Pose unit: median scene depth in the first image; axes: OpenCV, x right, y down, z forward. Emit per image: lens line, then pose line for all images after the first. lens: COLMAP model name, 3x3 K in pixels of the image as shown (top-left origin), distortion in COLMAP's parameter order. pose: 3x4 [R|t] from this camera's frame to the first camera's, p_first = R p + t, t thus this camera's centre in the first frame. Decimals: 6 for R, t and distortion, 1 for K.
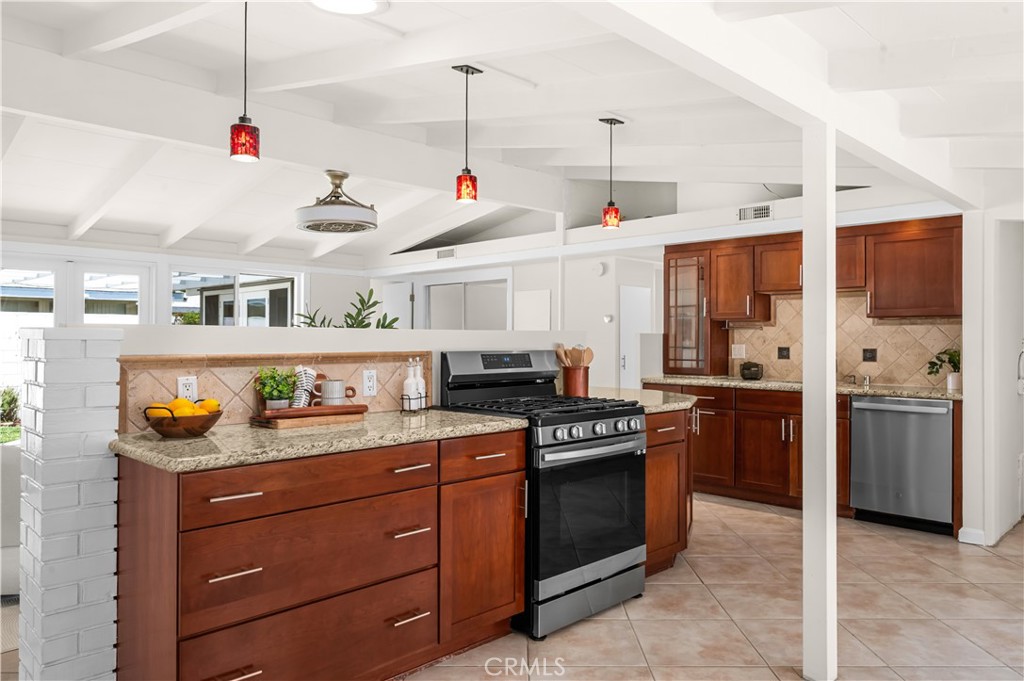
lens RADIAL K [[717.7, 0, 511.8], [0, 717.7, 329.9], [0, 0, 1]] dist [0.000905, -0.001105]
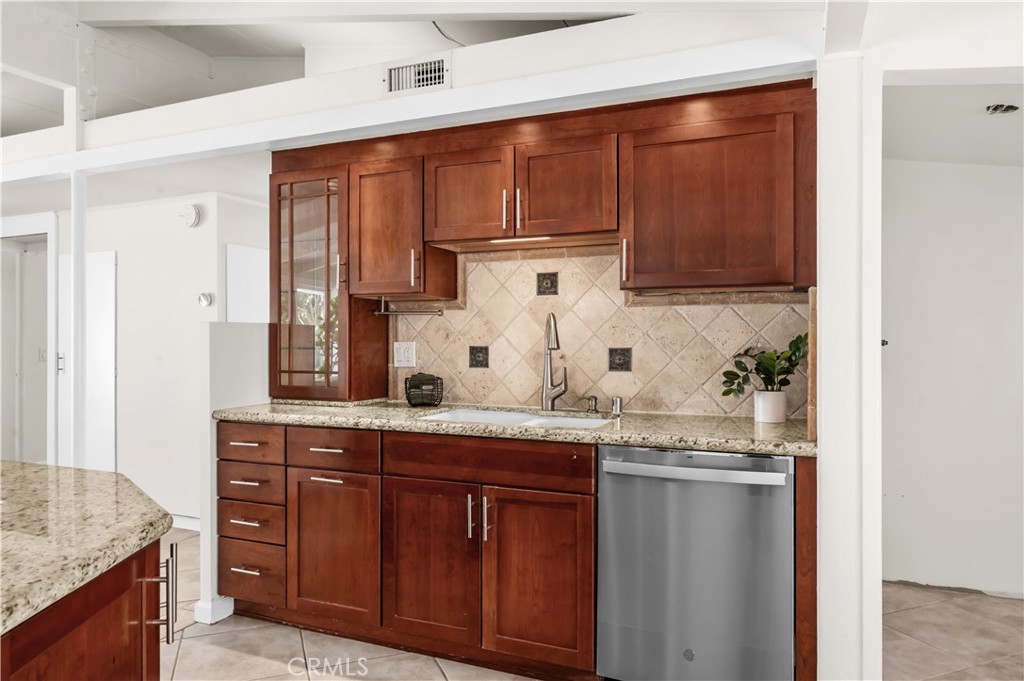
lens RADIAL K [[671.3, 0, 512.0], [0, 671.3, 340.5], [0, 0, 1]] dist [-0.000789, -0.000188]
pose [[0.932463, -0.007786, 0.361181, 0.226307], [0.001089, 0.999824, 0.018742, 0.010288], [-0.361263, -0.017083, 0.932308, 0.531466]]
